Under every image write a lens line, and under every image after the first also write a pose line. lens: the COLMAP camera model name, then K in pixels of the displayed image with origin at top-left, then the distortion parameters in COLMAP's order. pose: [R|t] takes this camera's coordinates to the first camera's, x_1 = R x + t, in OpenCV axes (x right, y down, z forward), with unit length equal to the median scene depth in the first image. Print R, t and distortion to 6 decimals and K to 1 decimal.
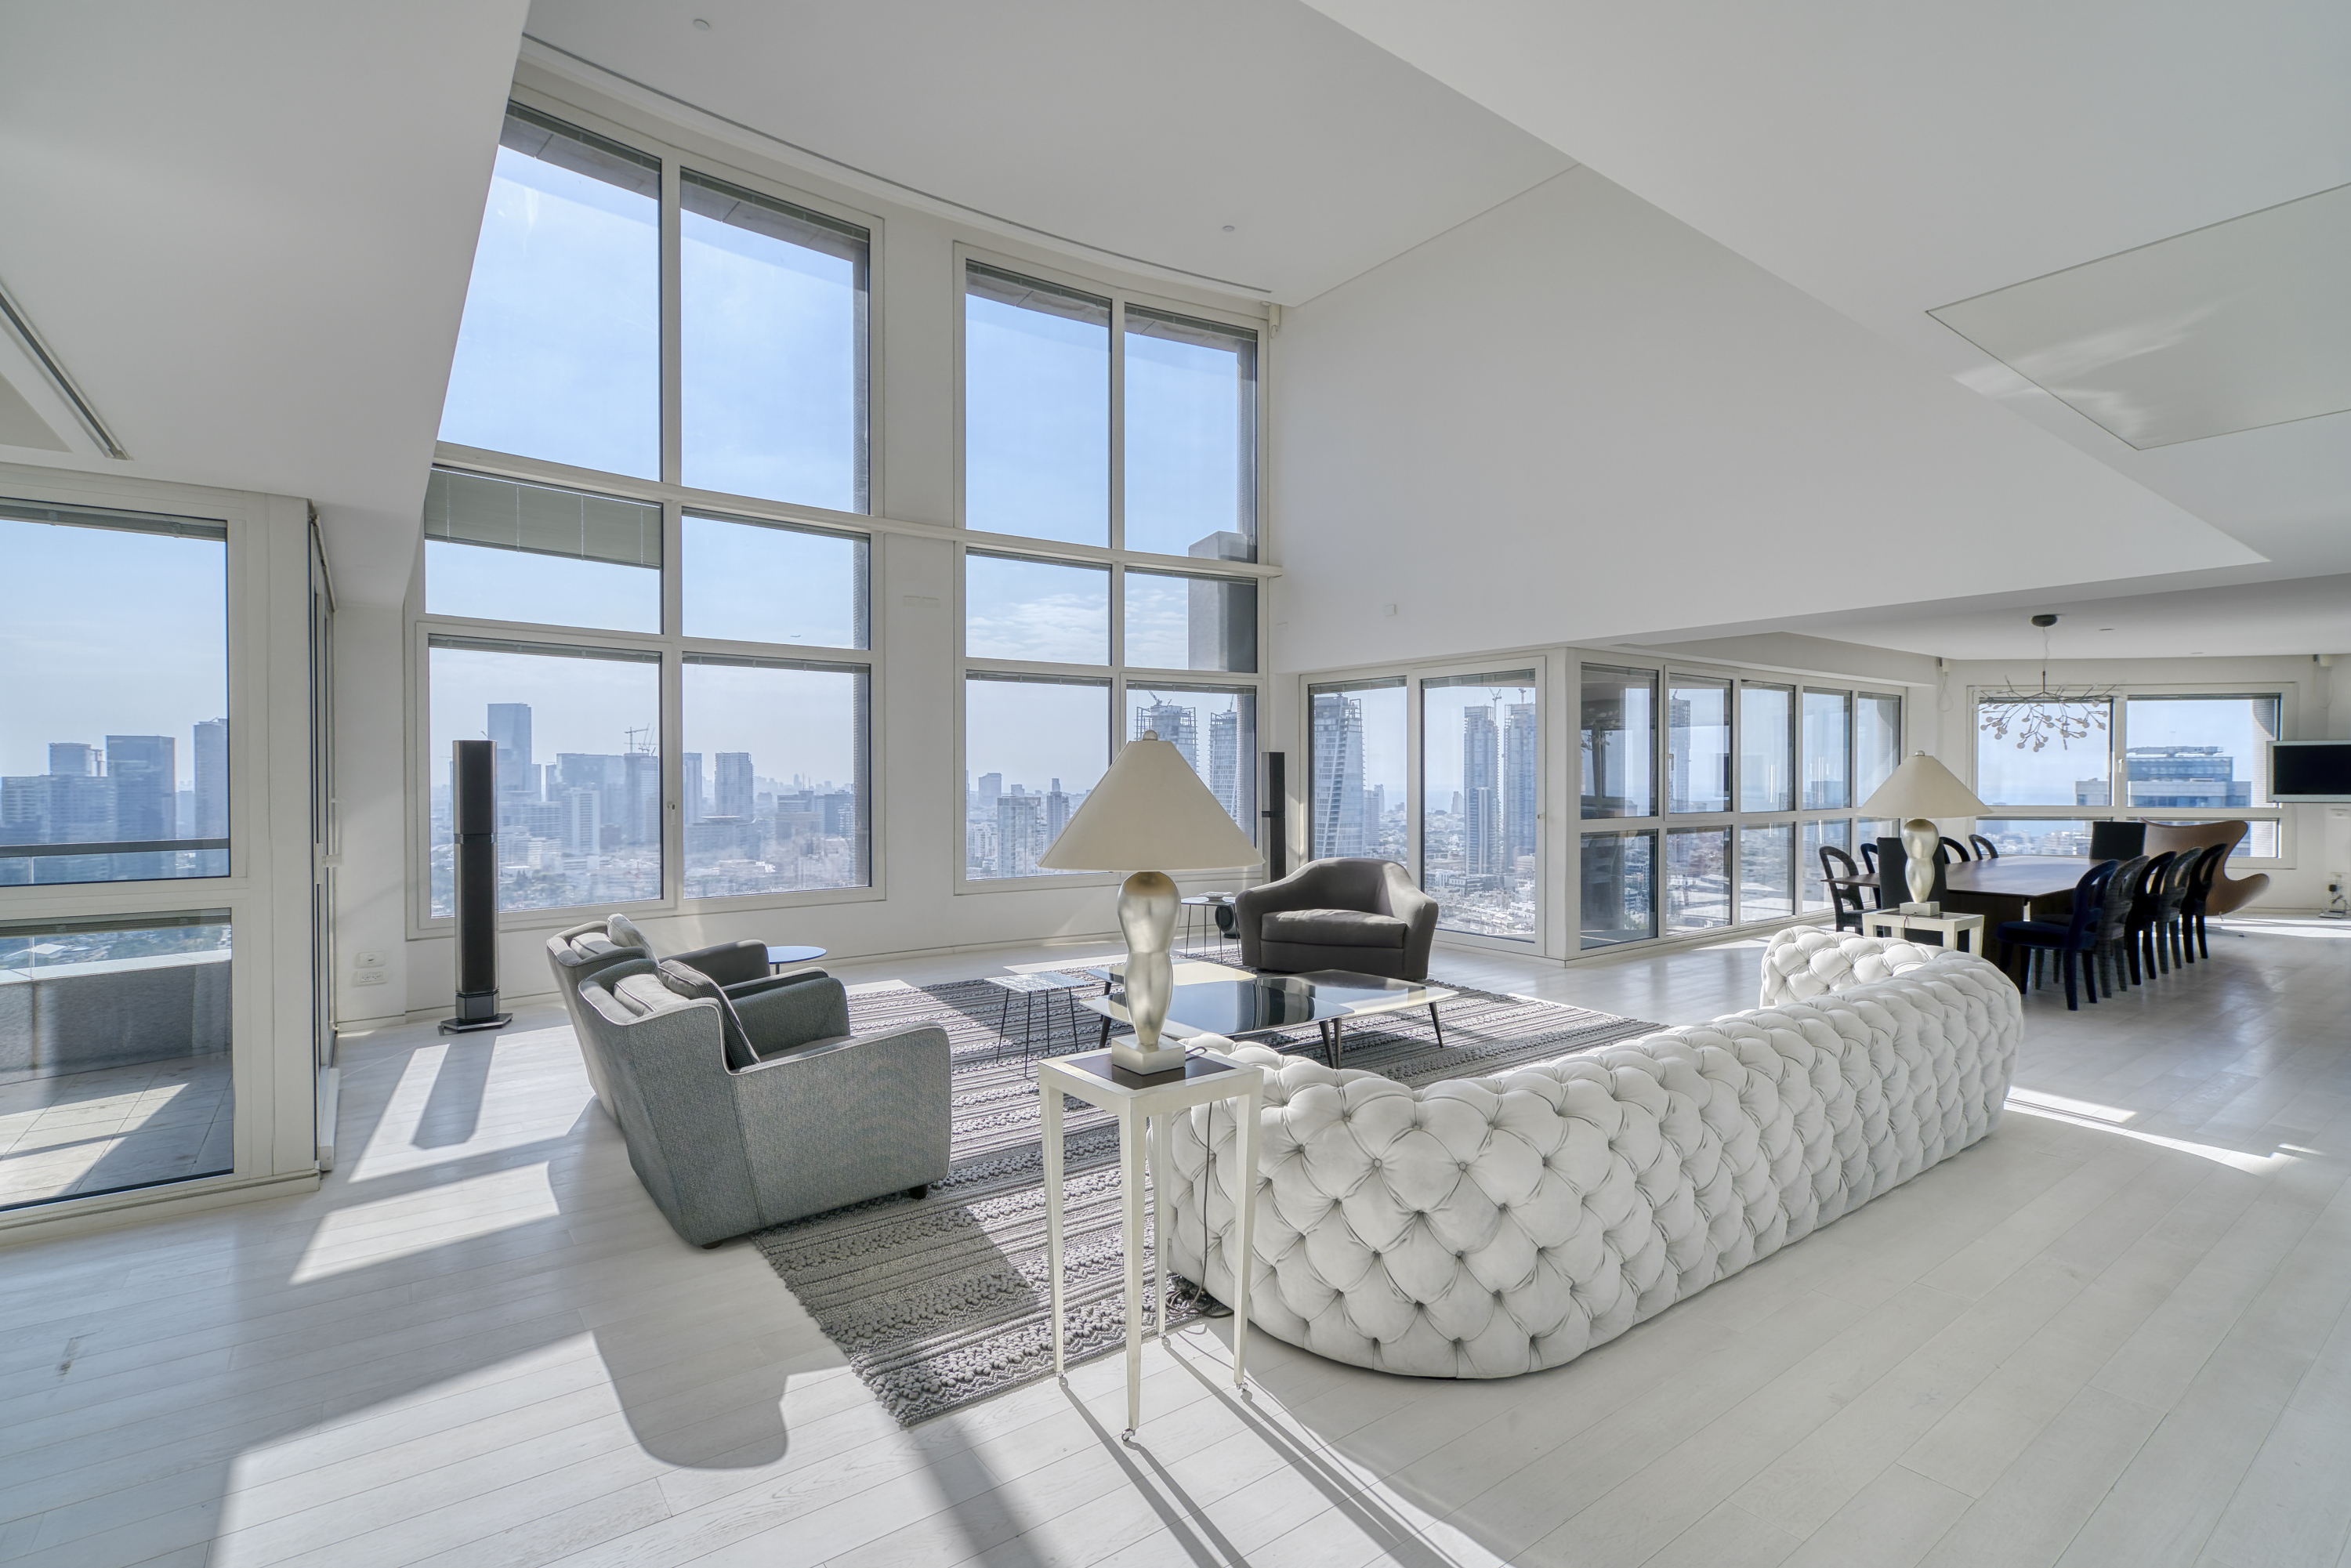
lens RADIAL K [[1091.7, 0, 1175.5], [0, 1091.7, 784.0], [0, 0, 1]] dist [0.019724, 0.000189]
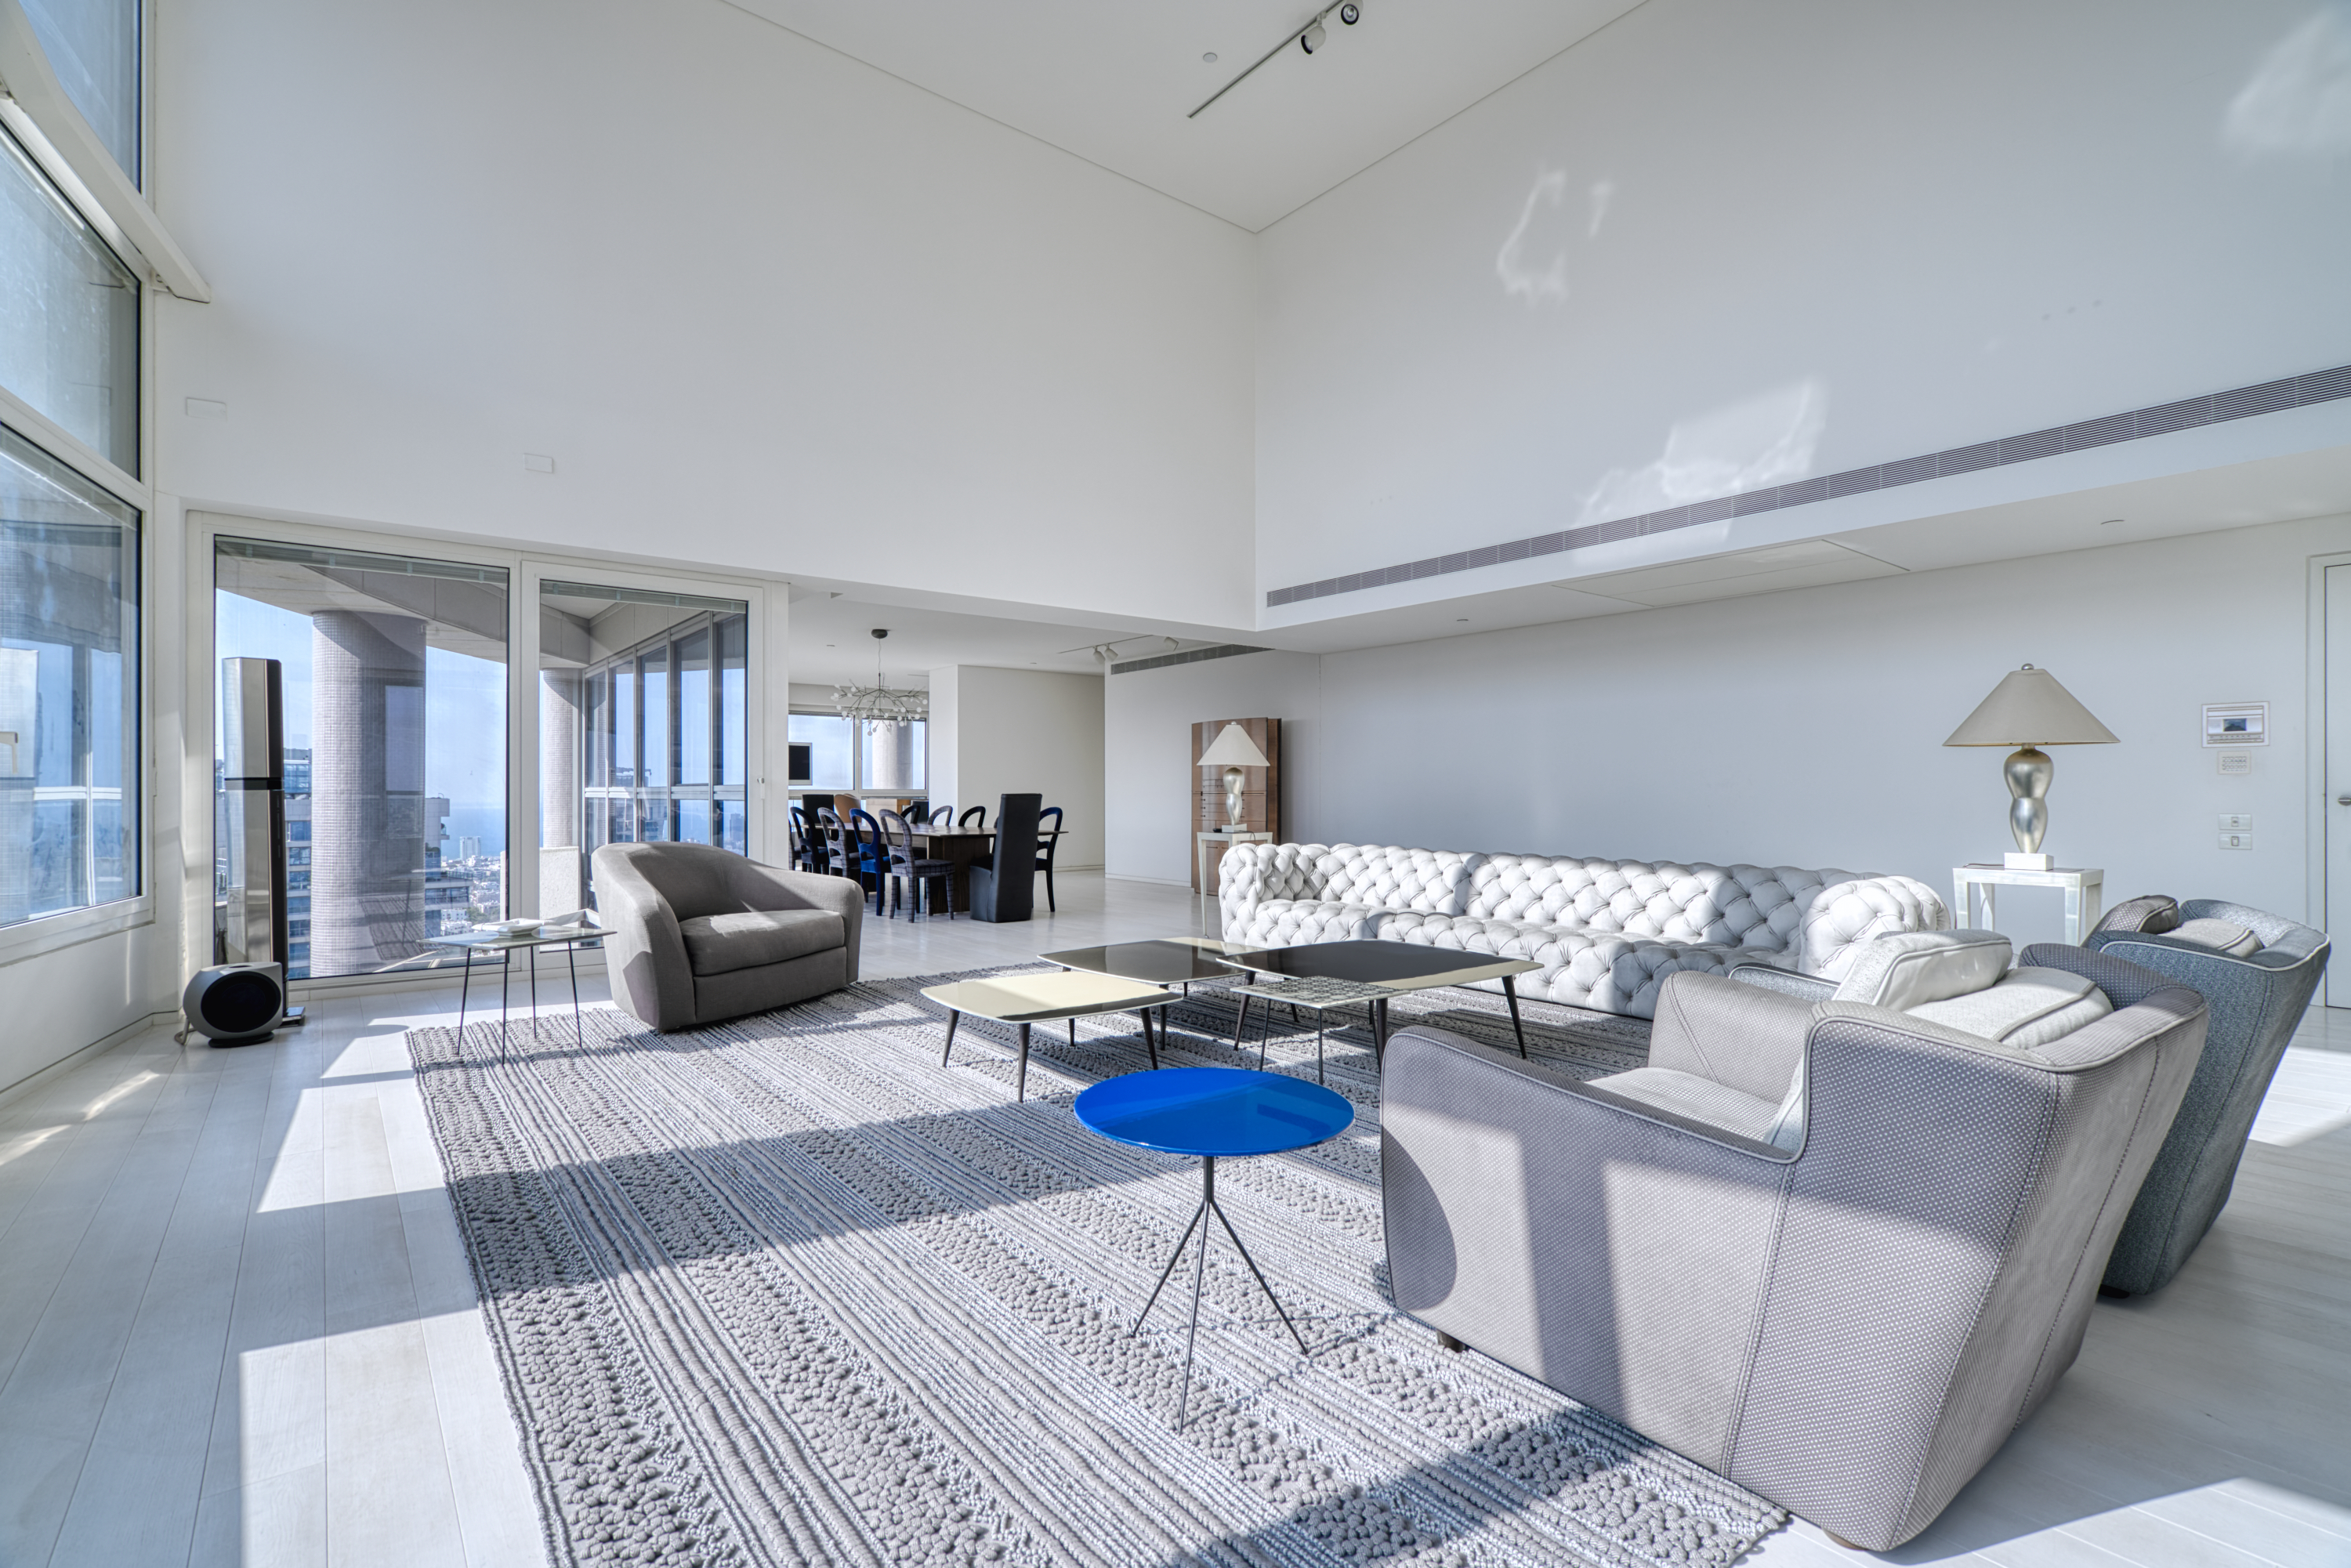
lens RADIAL K [[1091.7, 0, 1175.5], [0, 1091.7, 784.0], [0, 0, 1]] dist [0.019724, 0.000189]
pose [[-0.027077, 0.009841, 0.999585, -0.429993], [0.007773, 0.999923, -0.009634, 0.036479], [-0.999603, 0.007509, -0.027152, 0.607585]]
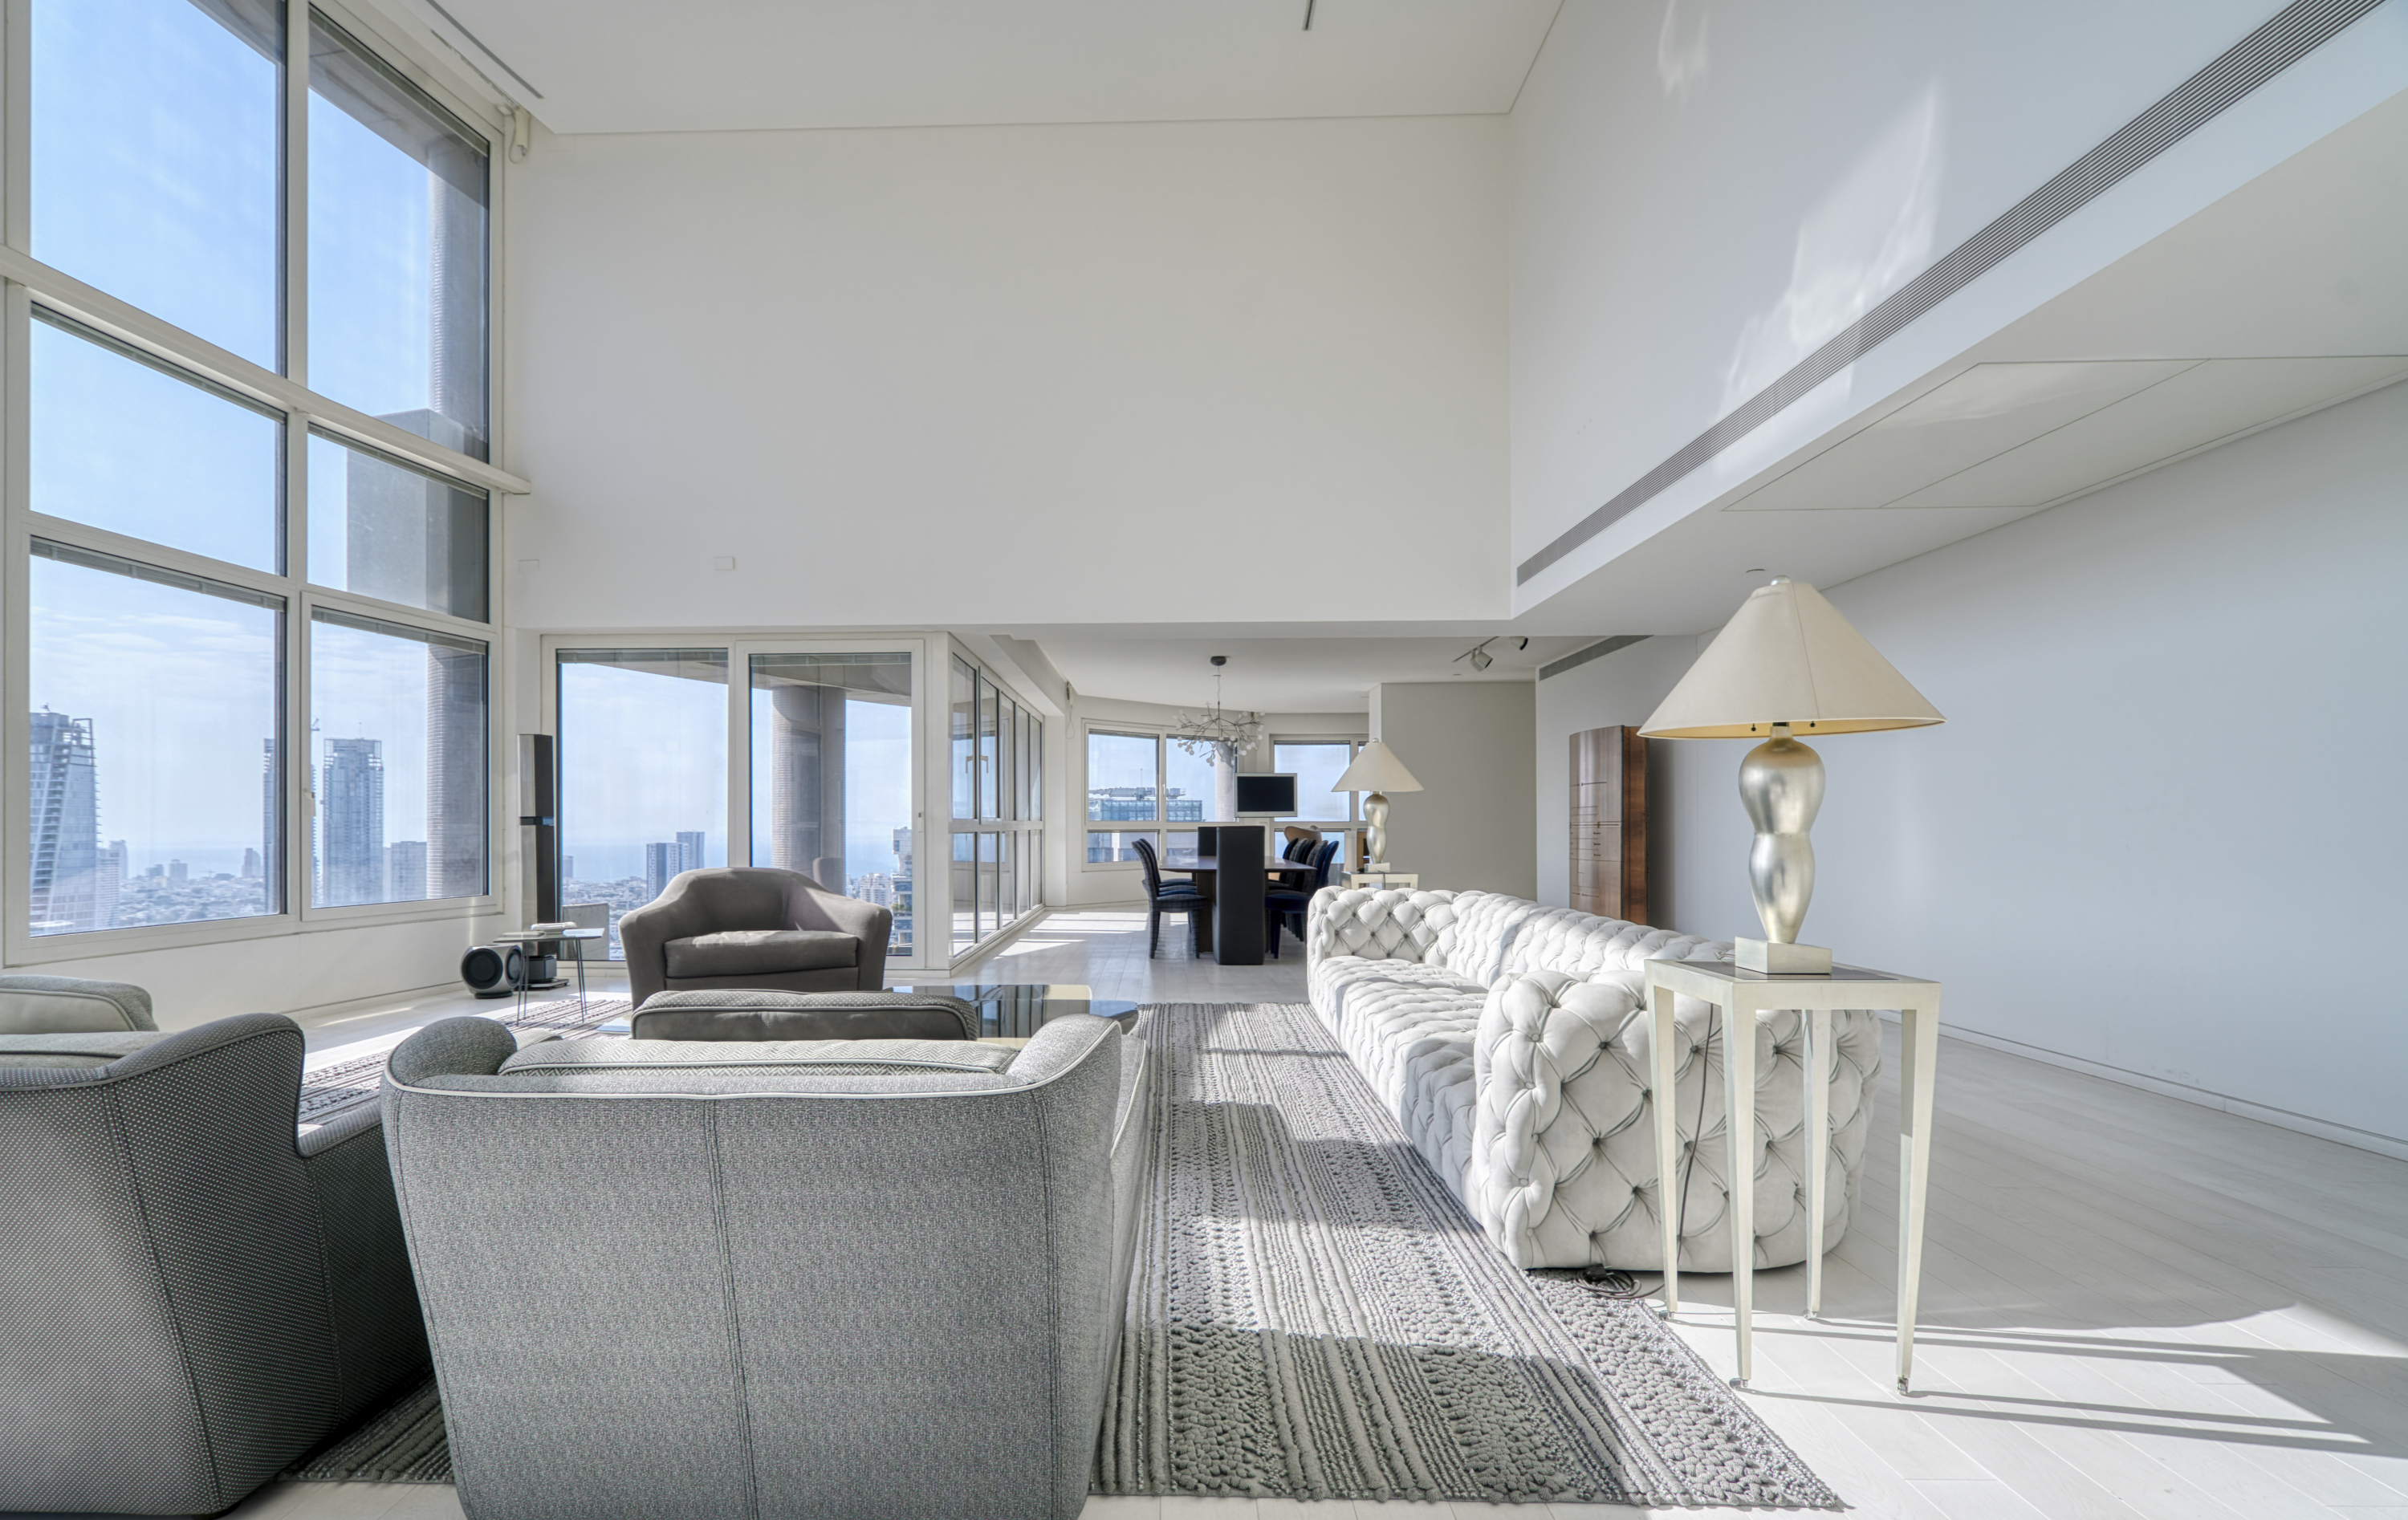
lens RADIAL K [[1182.5, 0, 1132.4], [0, 1182.5, 819.7], [0, 0, 1]] dist [-0.002959, -0.000353]
pose [[0.624640, 0.003197, 0.780907, -0.276765], [0.007930, 0.999914, -0.010437, 0.038848], [-0.780873, 0.012711, 0.624561, 0.215044]]
